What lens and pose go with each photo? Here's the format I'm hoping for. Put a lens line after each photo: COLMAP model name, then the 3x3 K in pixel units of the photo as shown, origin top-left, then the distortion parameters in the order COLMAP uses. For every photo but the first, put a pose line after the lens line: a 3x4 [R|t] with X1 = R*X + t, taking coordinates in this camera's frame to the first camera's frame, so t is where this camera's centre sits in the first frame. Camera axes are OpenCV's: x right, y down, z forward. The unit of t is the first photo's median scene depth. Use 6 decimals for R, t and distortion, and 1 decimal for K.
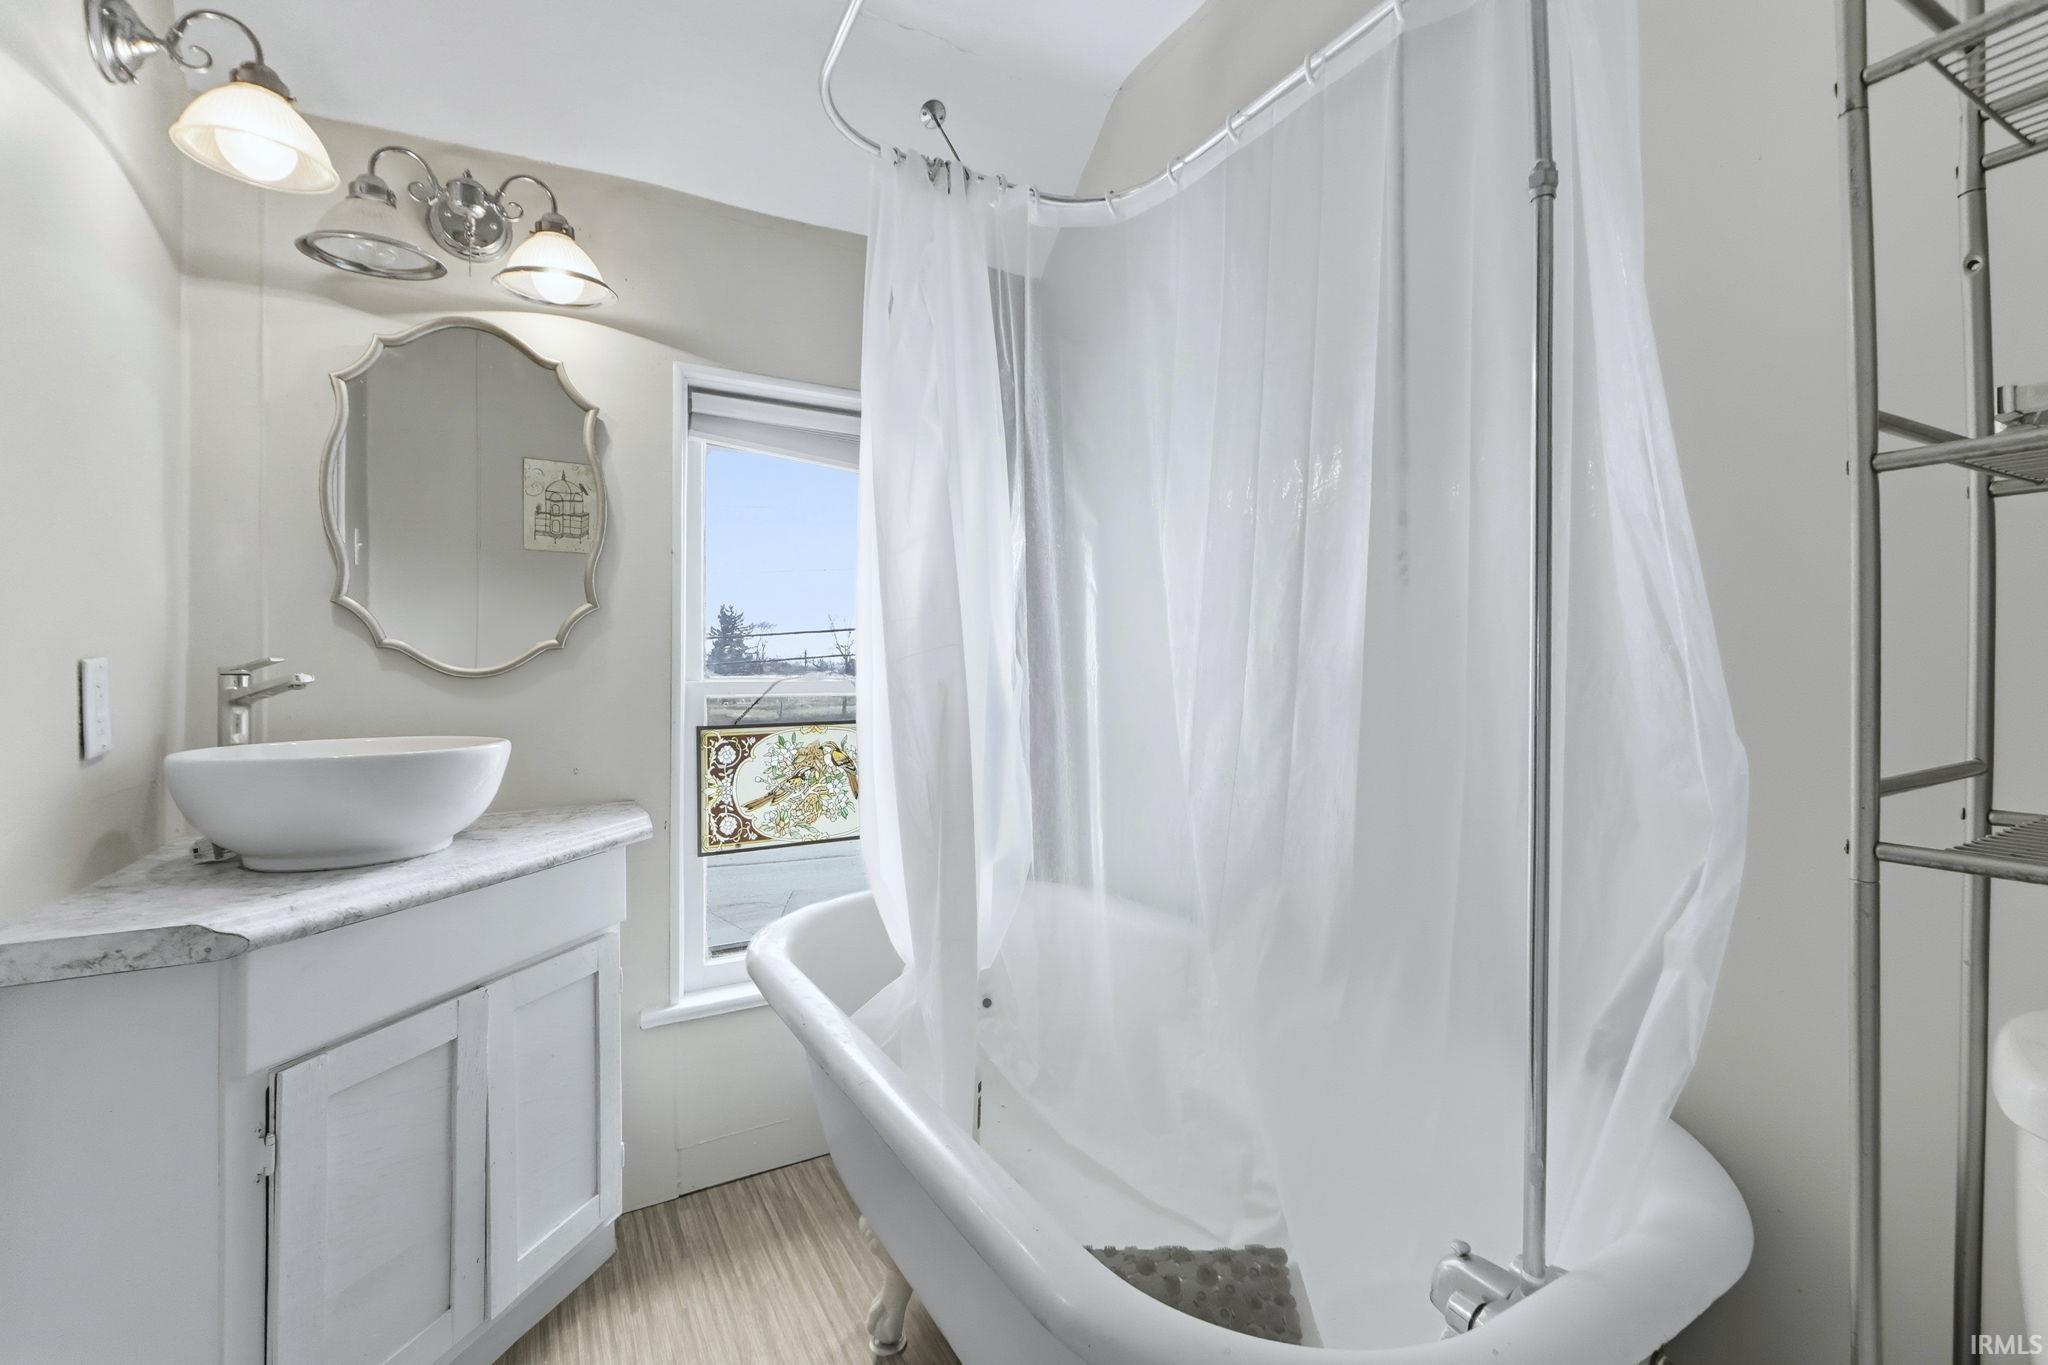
lens RADIAL K [[880.5, 0, 1029.8], [0, 880.5, 671.0], [0, 0, 1]] dist [0.002058, 0.000519]
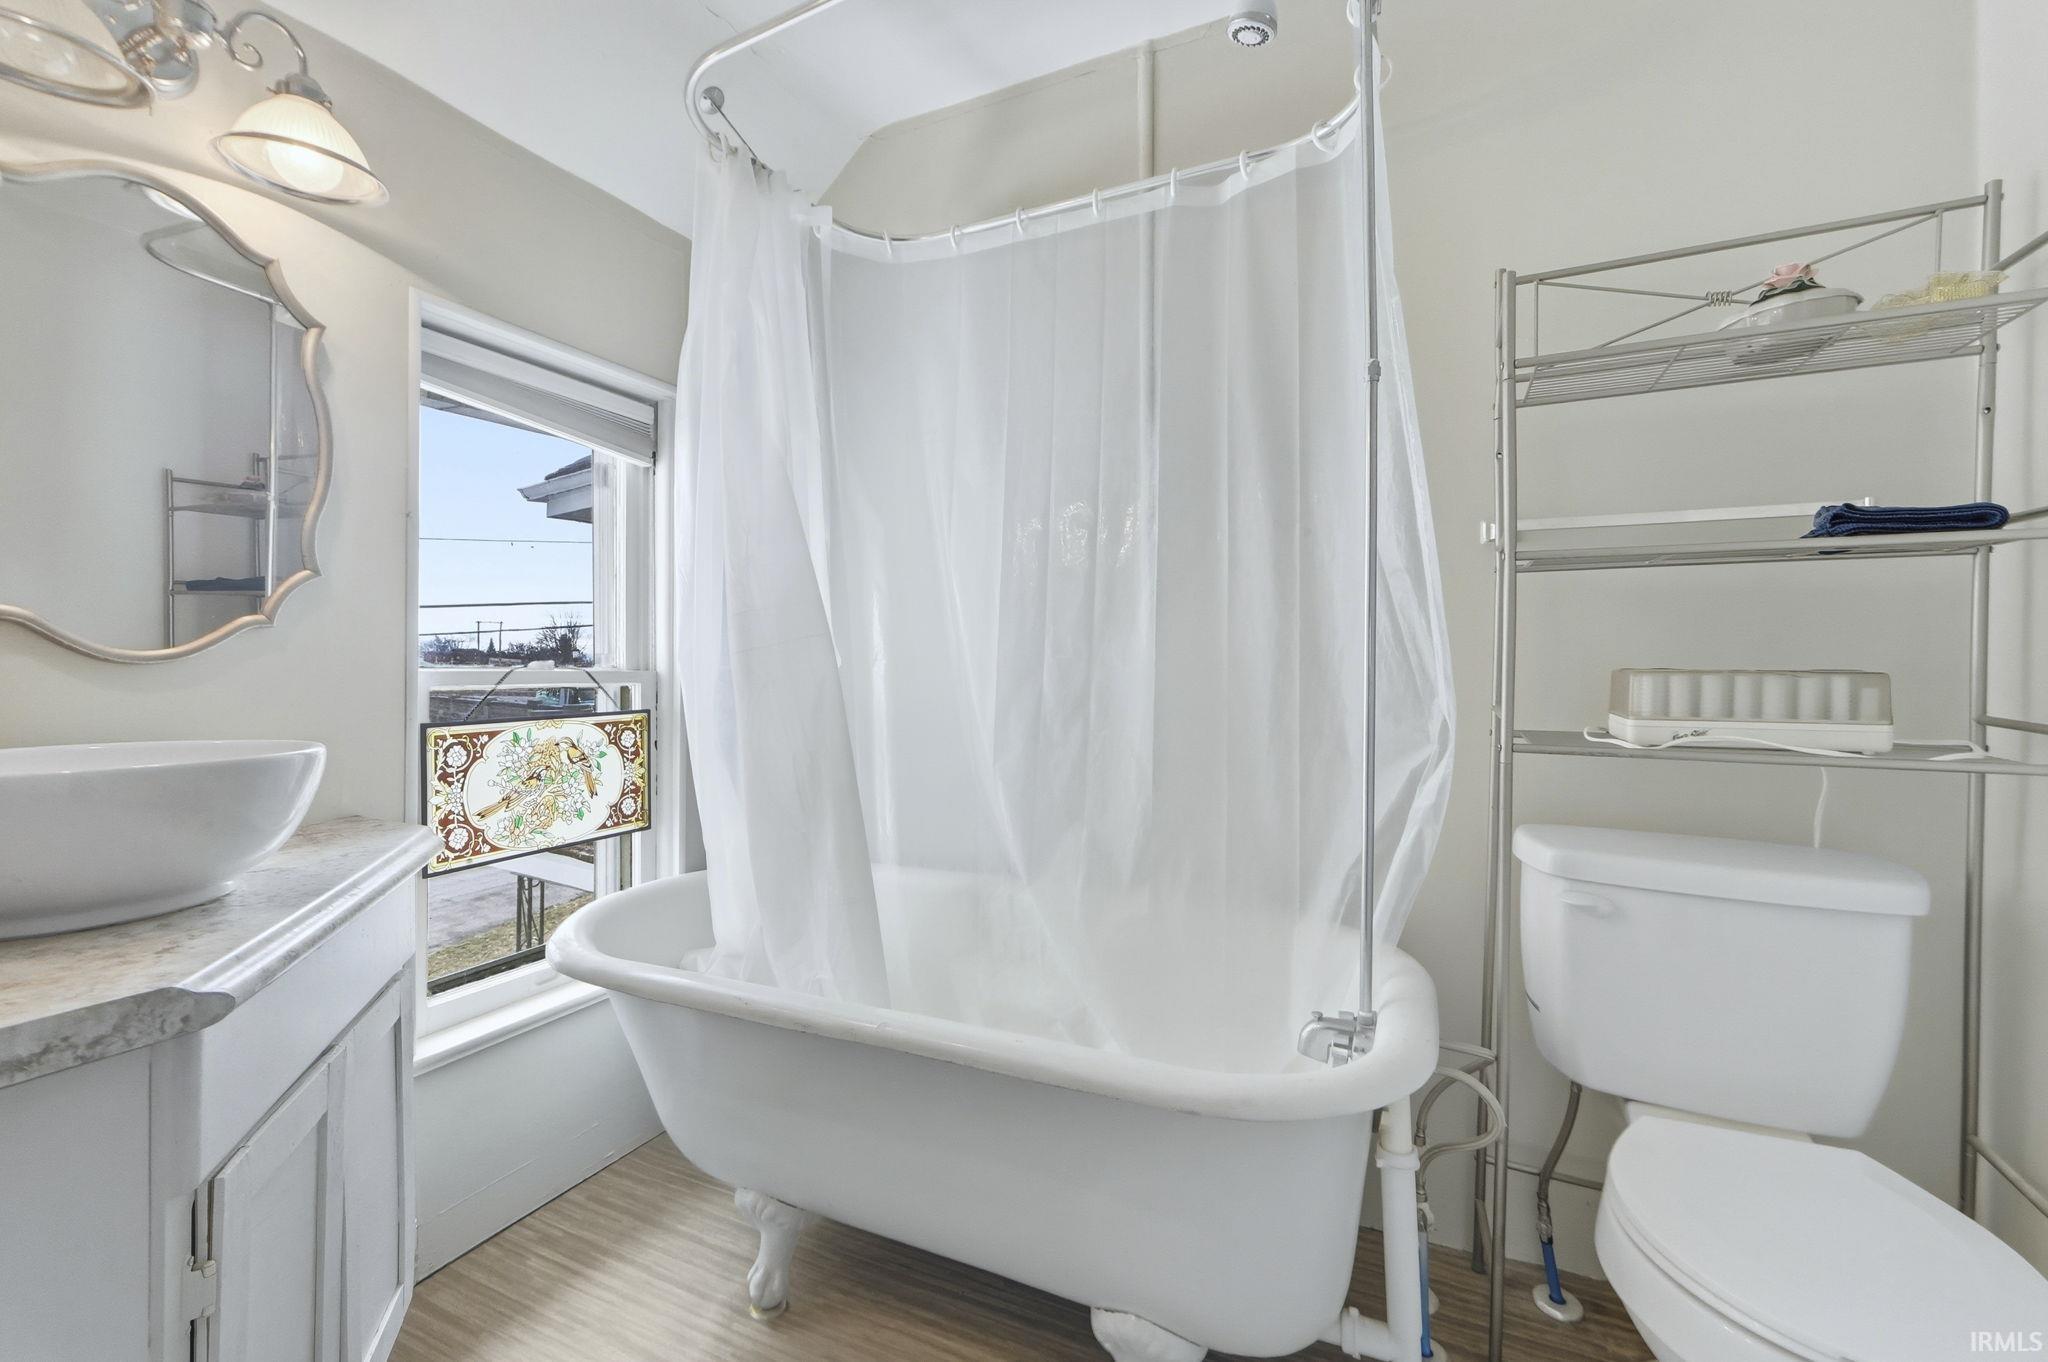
lens RADIAL K [[856.0, 0, 1018.2], [0, 856.0, 670.6], [0, 0, 1]] dist [0.002595, 0.000541]
pose [[0.832132, 0.003521, 0.554567, -0.354469], [-0.005432, 0.999984, 0.001802, 0.007343], [-0.554551, -0.004511, 0.832137, 0.001870]]
